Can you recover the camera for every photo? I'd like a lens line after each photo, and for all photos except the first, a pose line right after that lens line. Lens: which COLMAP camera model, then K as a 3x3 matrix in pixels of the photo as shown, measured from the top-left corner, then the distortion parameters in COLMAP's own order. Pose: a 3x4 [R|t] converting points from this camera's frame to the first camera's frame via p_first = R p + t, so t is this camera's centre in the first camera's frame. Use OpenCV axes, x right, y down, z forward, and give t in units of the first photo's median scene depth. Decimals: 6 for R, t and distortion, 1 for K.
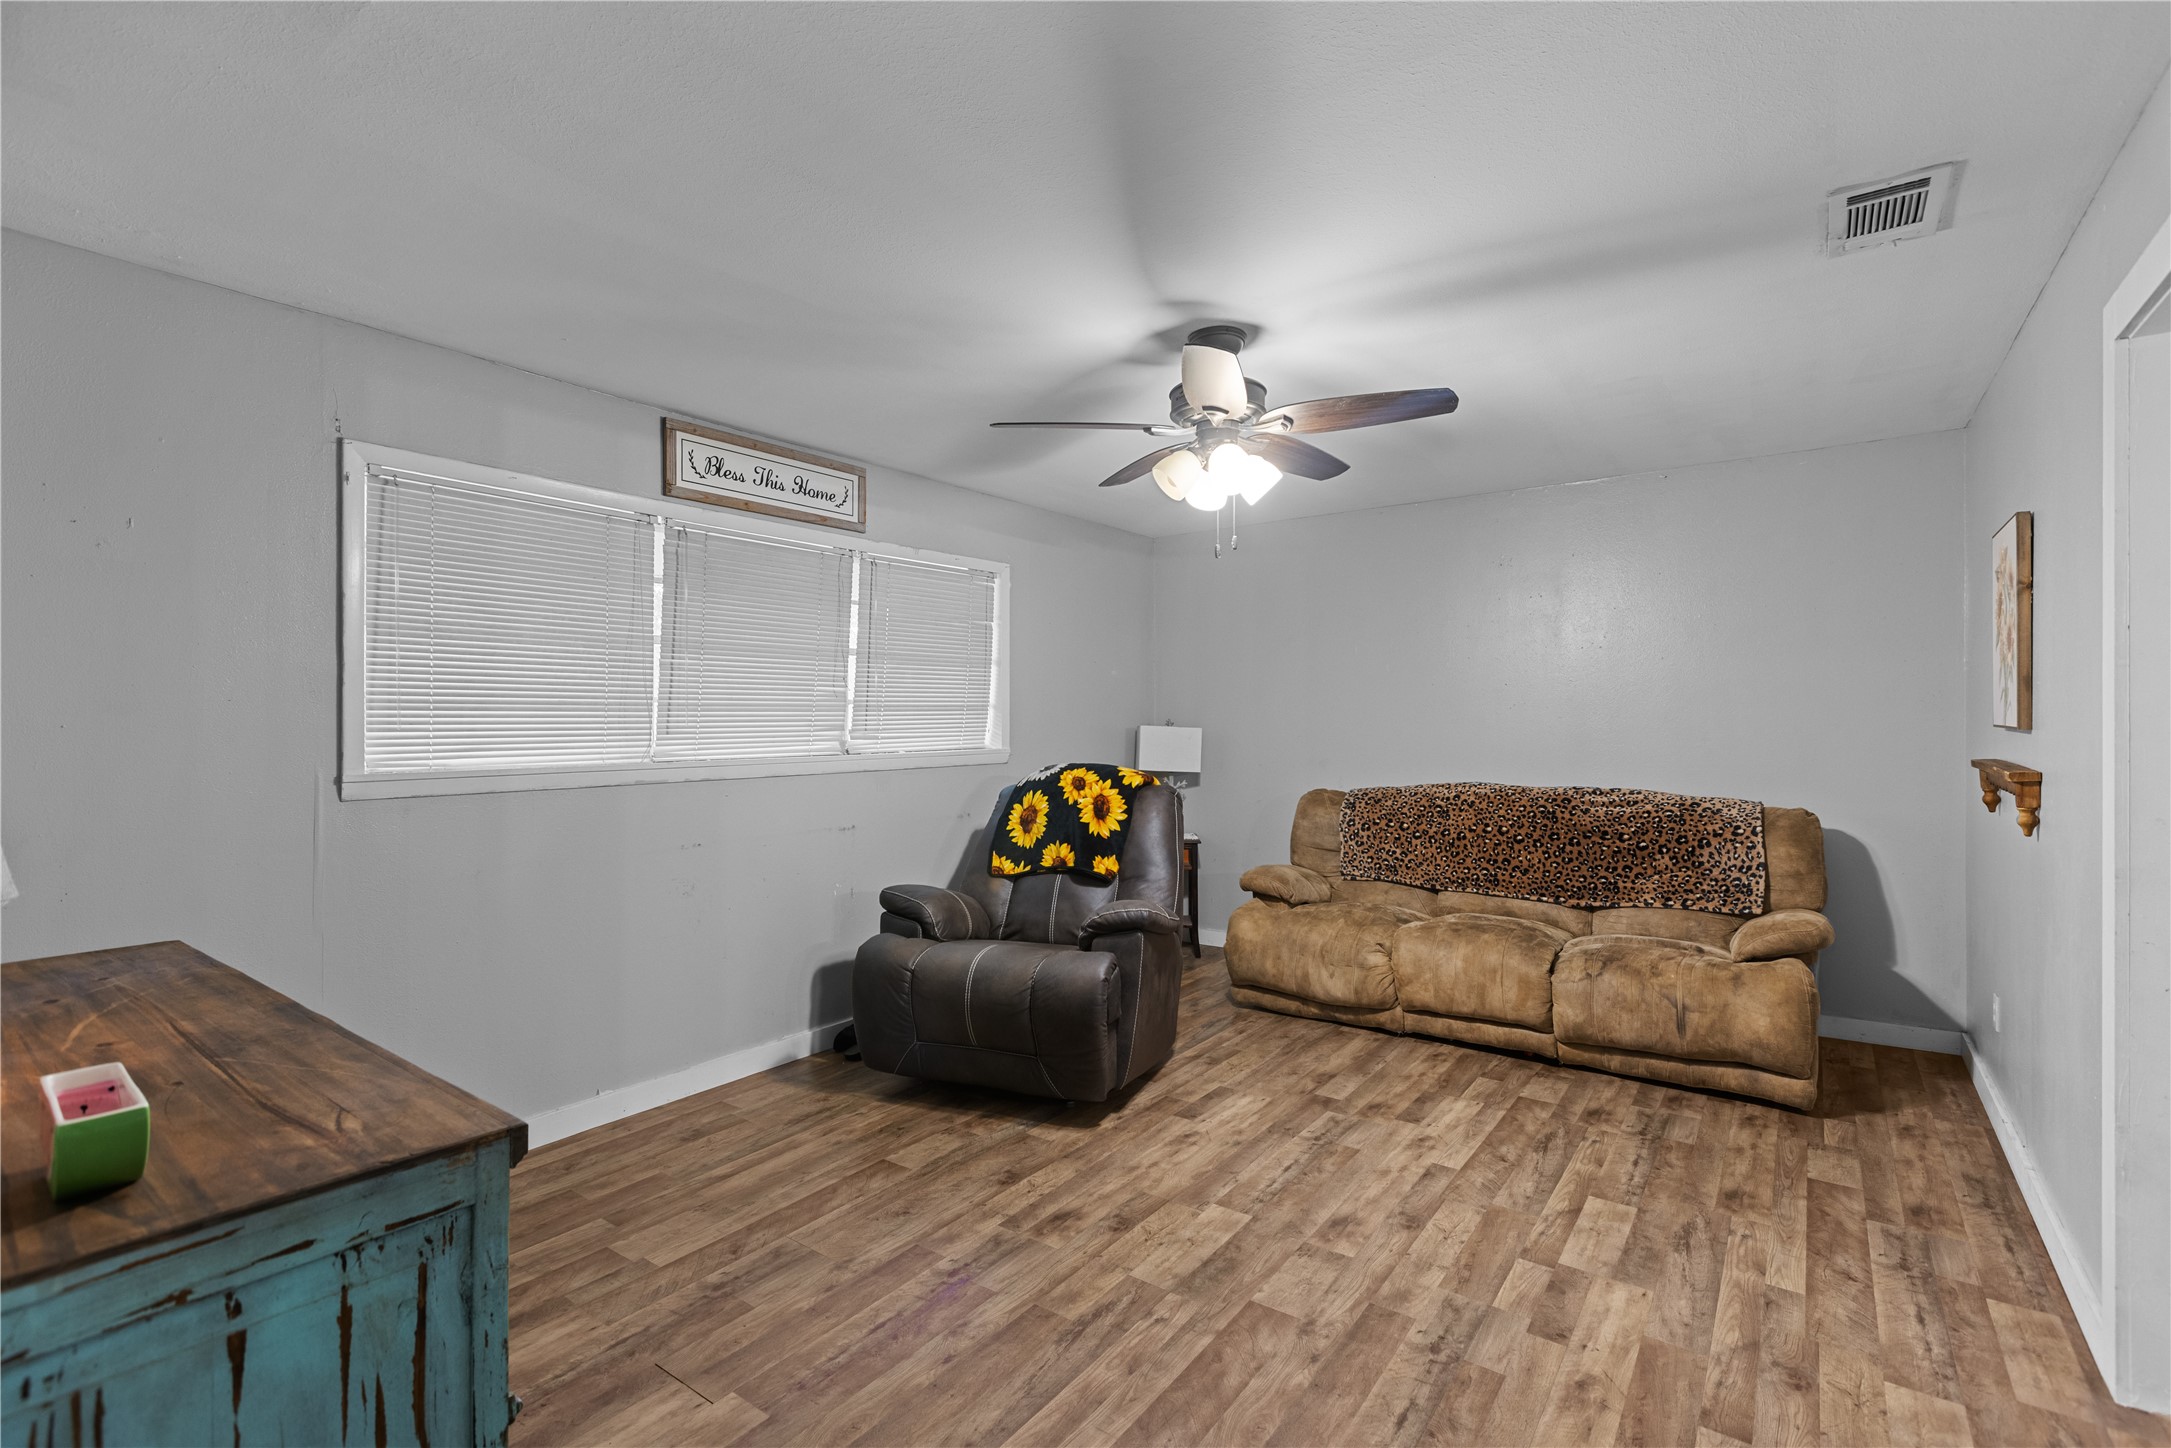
lens RADIAL K [[988.4, 0, 1086.9], [0, 988.4, 714.4], [0, 0, 1]] dist [0.000395, -0.000330]
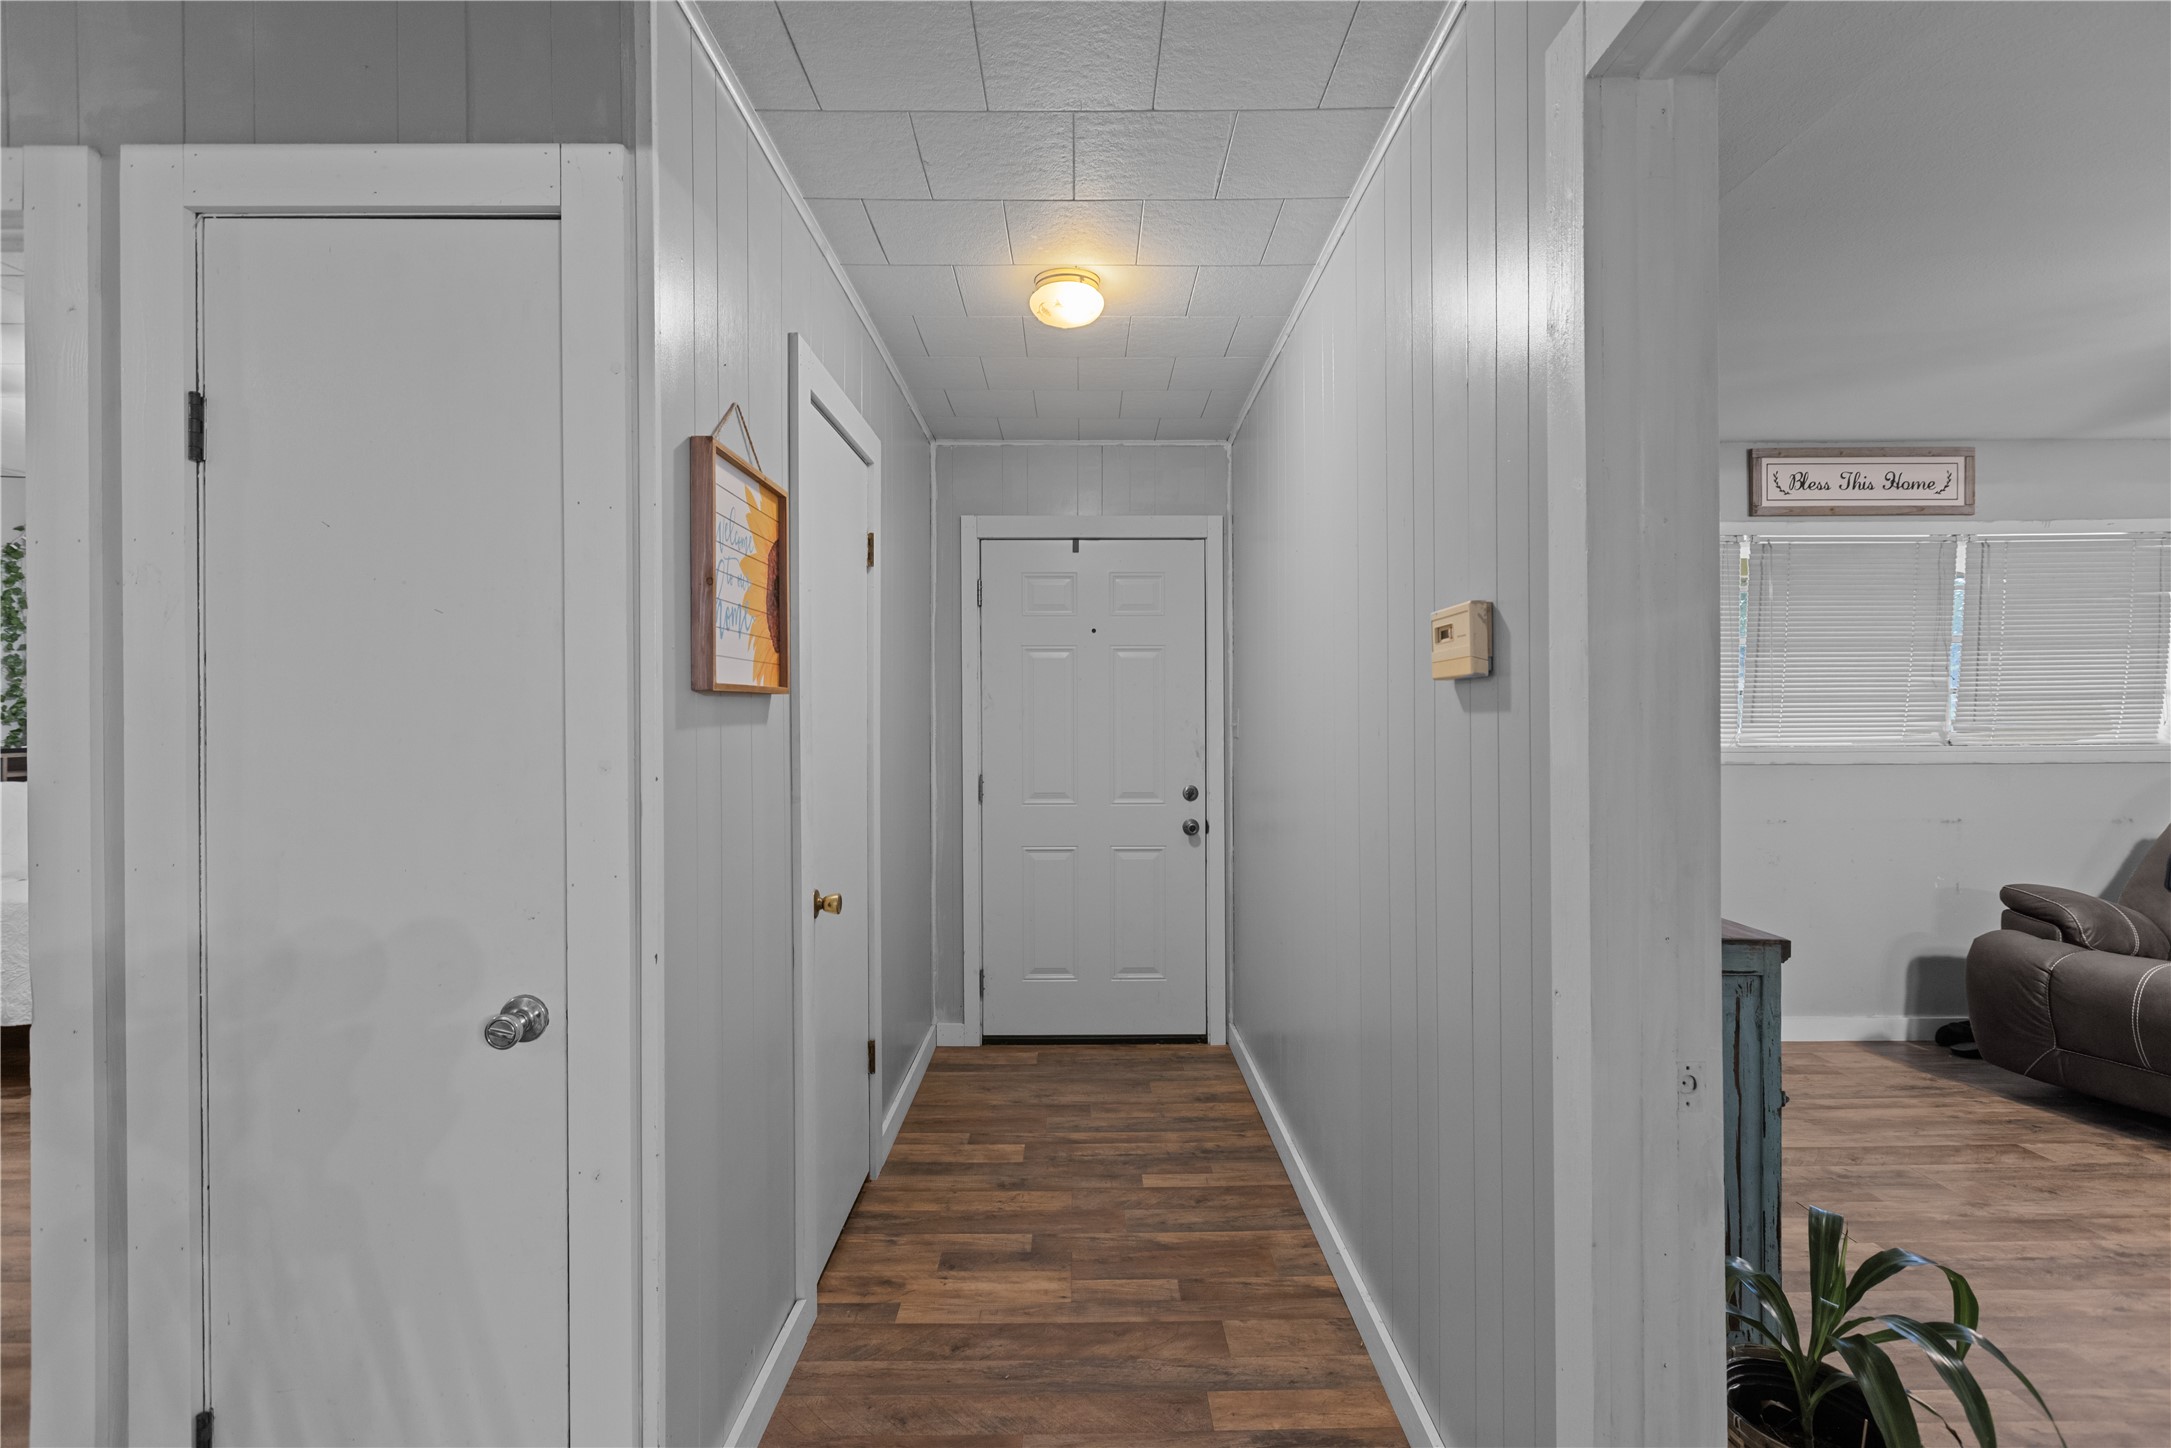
lens RADIAL K [[968.5, 0, 1087.0], [0, 968.5, 714.6], [0, 0, 1]] dist [-0.000706, -0.000568]
pose [[0.595586, -0.001052, -0.803291, 0.022837], [0.007182, 0.999966, 0.004015, 0.000125], [0.803260, -0.008161, 0.595573, -0.347309]]
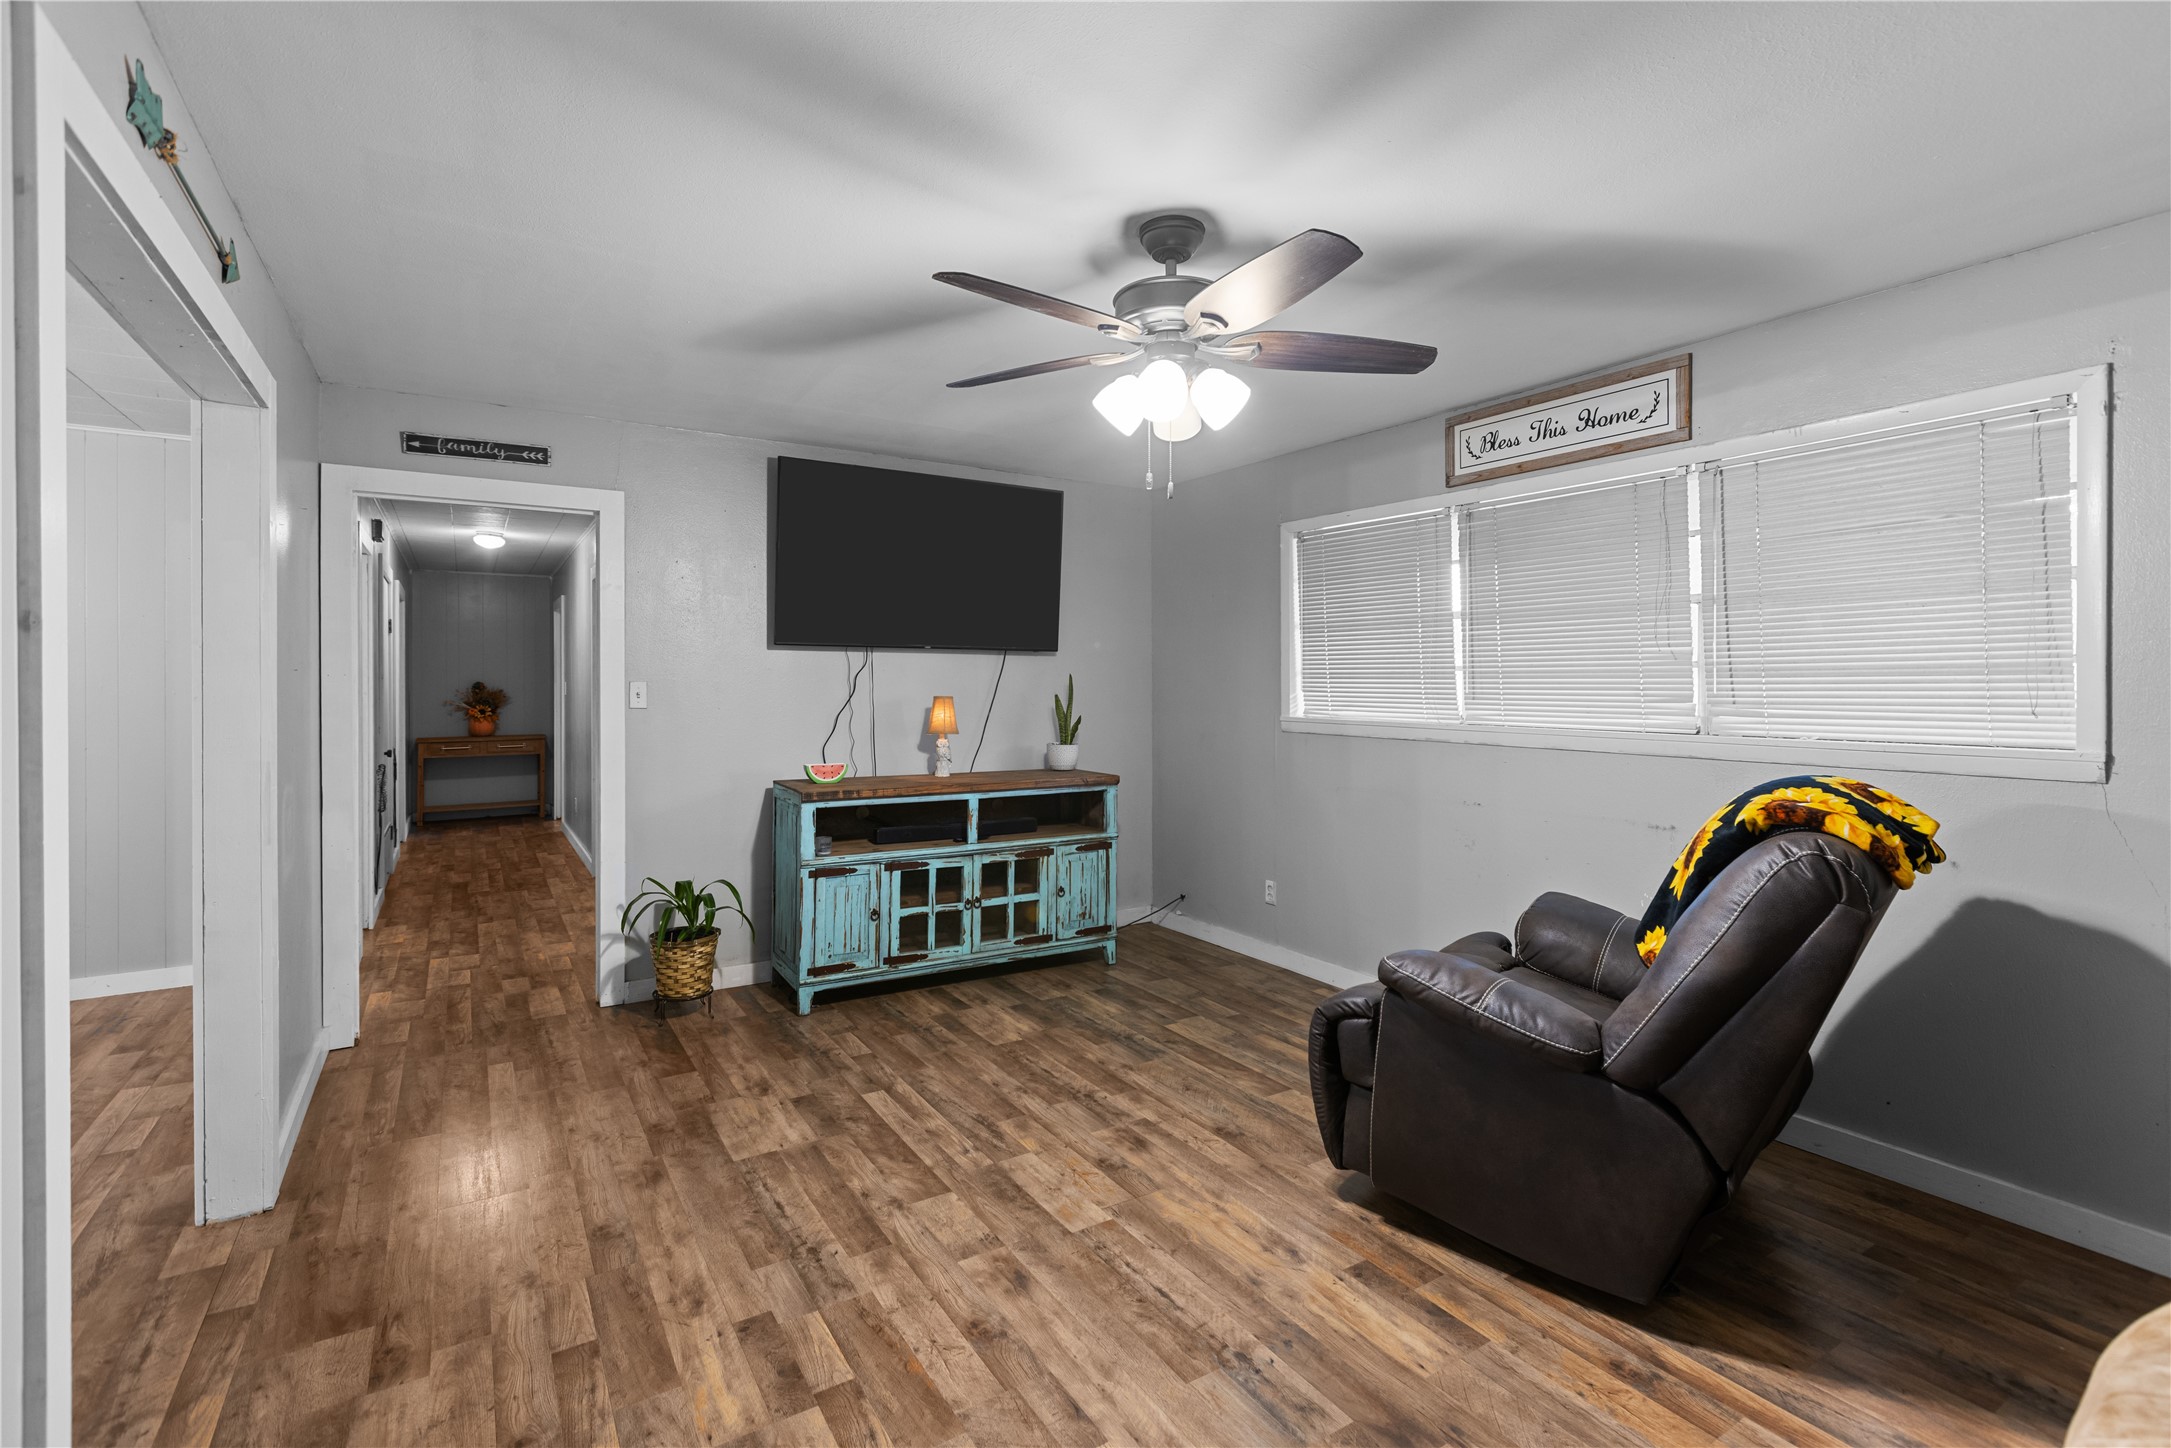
lens RADIAL K [[988.1, 0, 1085.9], [0, 988.1, 678.6], [0, 0, 1]] dist [0.000690, -0.000104]
pose [[-0.369748, 0.002083, -0.929130, 0.893977], [0.005640, 0.999984, -0.000003, -0.007036], [0.929115, -0.005241, -0.369753, 1.190681]]
